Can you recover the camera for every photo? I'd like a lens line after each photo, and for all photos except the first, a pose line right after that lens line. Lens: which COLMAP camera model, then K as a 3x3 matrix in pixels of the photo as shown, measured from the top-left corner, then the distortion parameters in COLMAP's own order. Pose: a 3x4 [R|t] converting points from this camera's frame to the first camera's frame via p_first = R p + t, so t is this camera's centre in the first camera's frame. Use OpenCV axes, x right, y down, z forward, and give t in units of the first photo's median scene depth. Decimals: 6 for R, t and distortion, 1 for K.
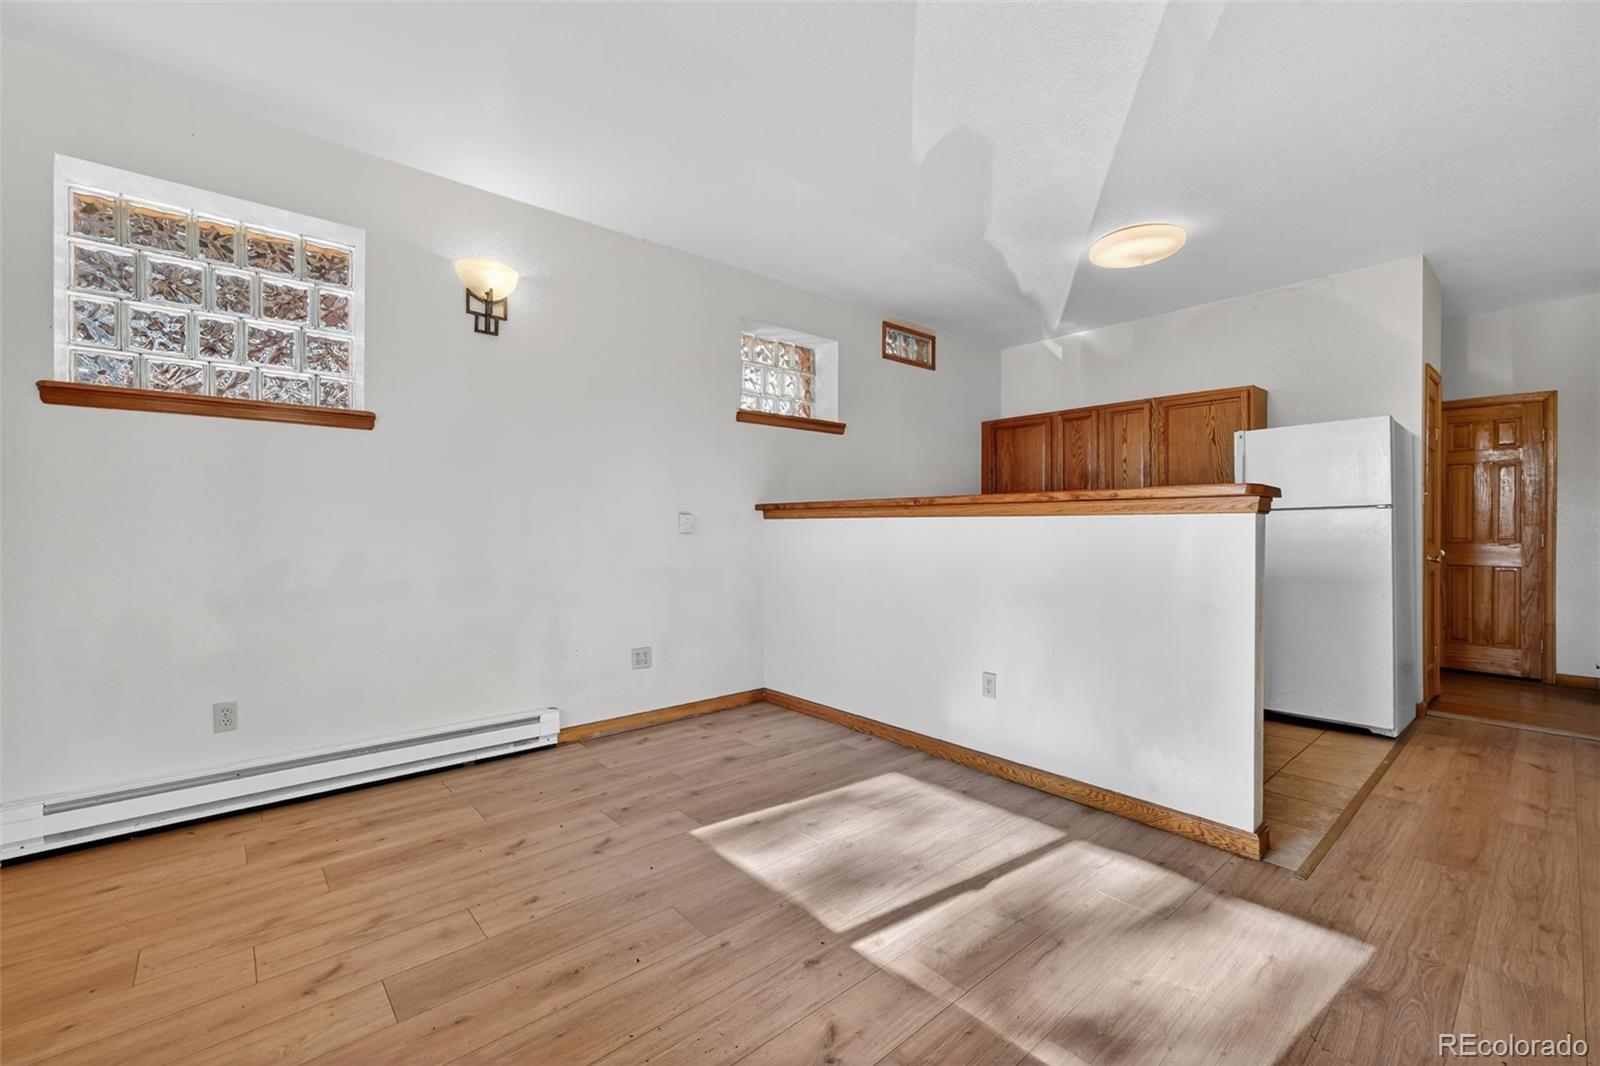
lens RADIAL K [[662.4, 0, 802.0], [0, 662.4, 530.0], [0, 0, 1]] dist [0.003324, -0.000187]
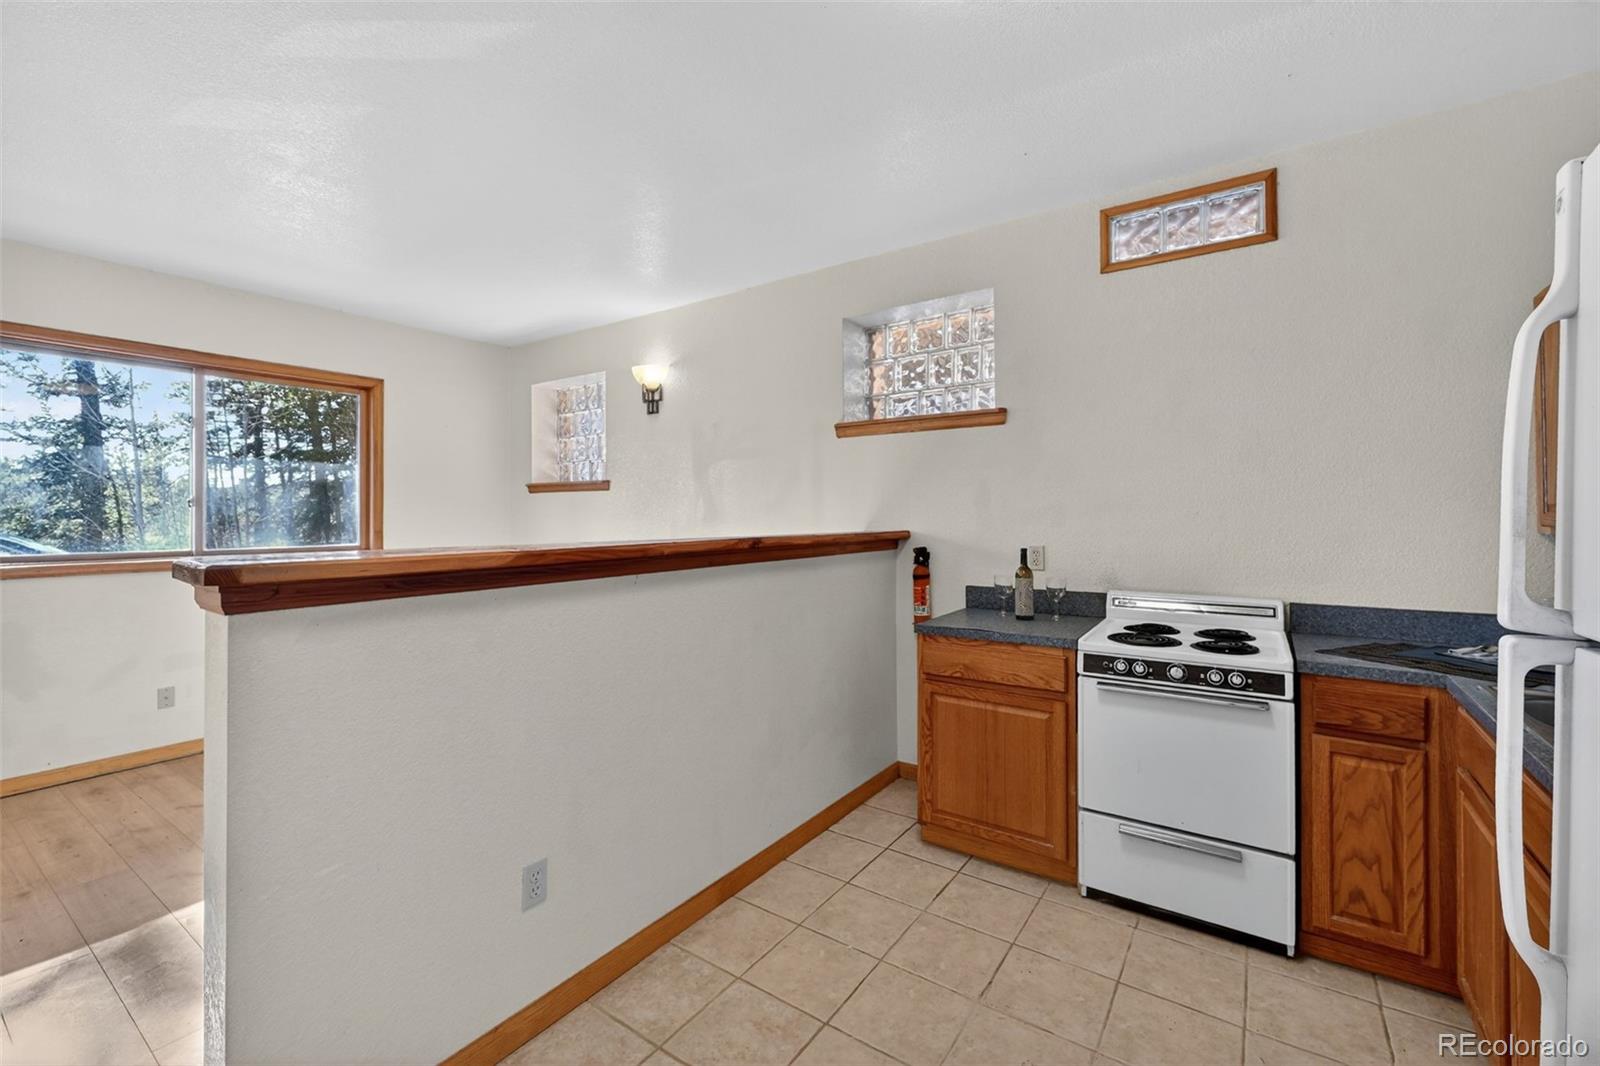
lens RADIAL K [[662.4, 0, 815.9], [0, 662.4, 514.3], [0, 0, 1]] dist [0.003324, -0.000187]
pose [[0.264633, -0.007521, -0.964320, 0.613761], [-0.003332, 0.999956, -0.008713, -0.044943], [0.964343, 0.005519, 0.264597, 0.607961]]
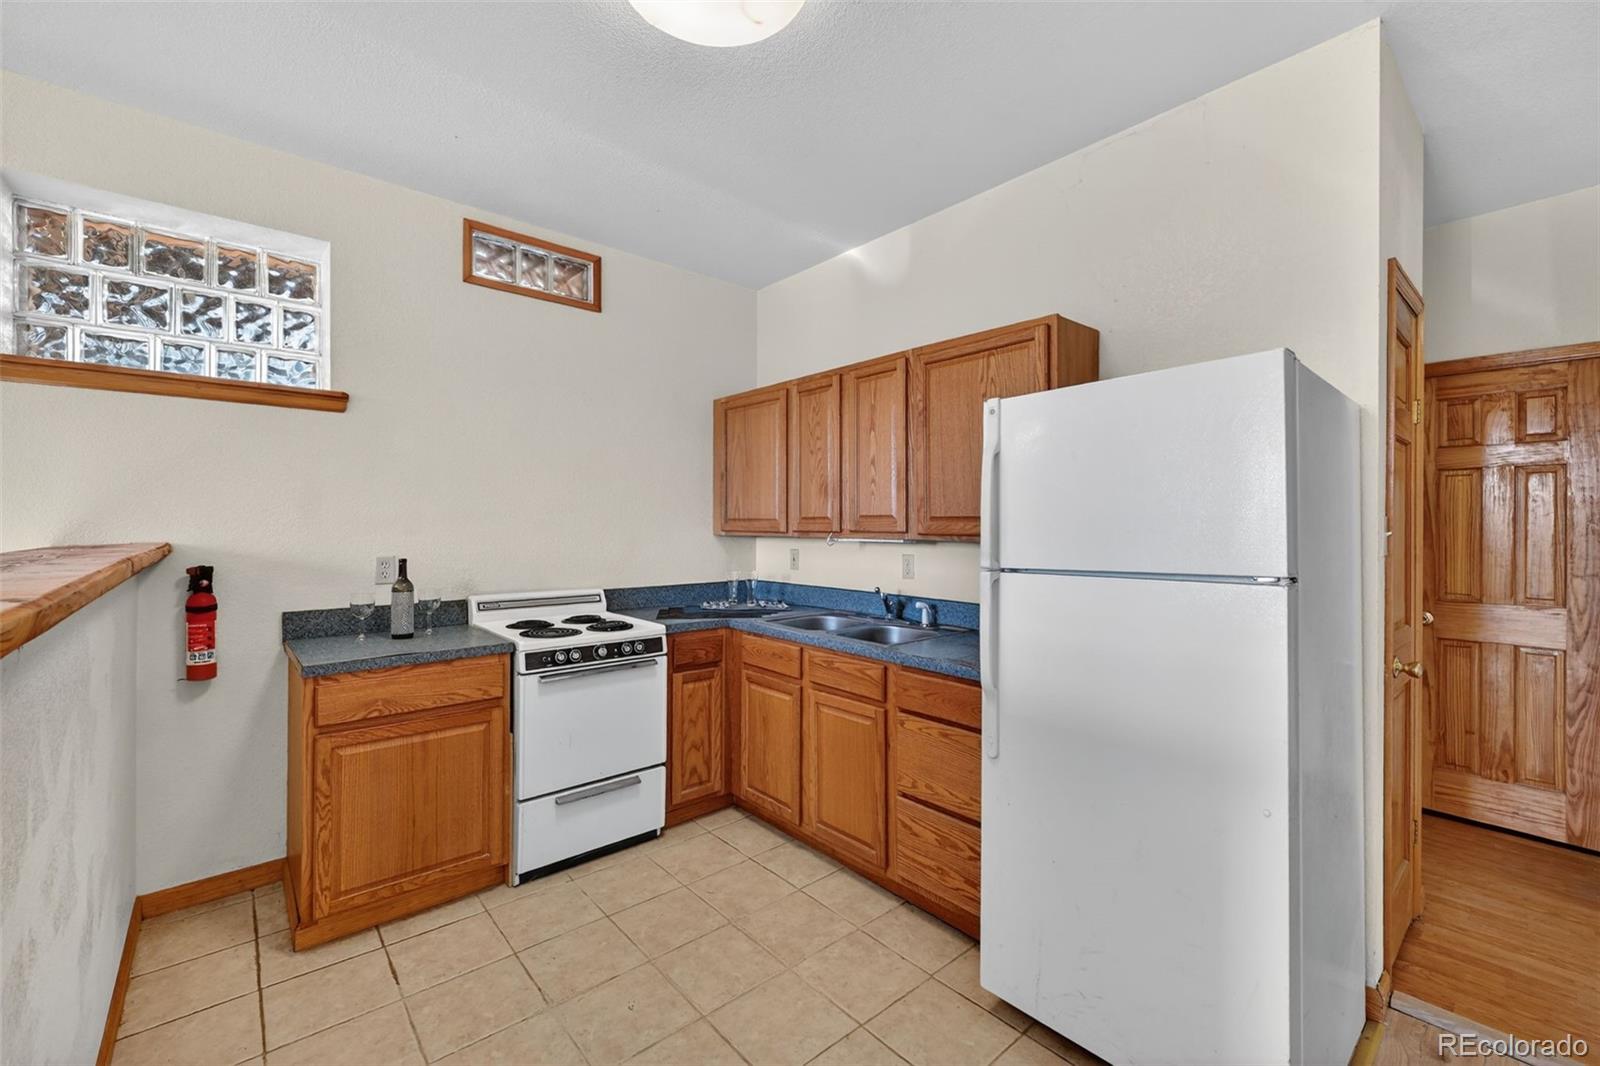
lens RADIAL K [[662.4, 0, 794.7], [0, 662.4, 526.4], [0, 0, 1]] dist [0.003324, -0.000187]
pose [[0.999994, 0.002751, -0.002133, 0.414501], [-0.002755, 0.999994, -0.002298, -0.046006], [0.002127, 0.002304, 0.999995, 0.421227]]
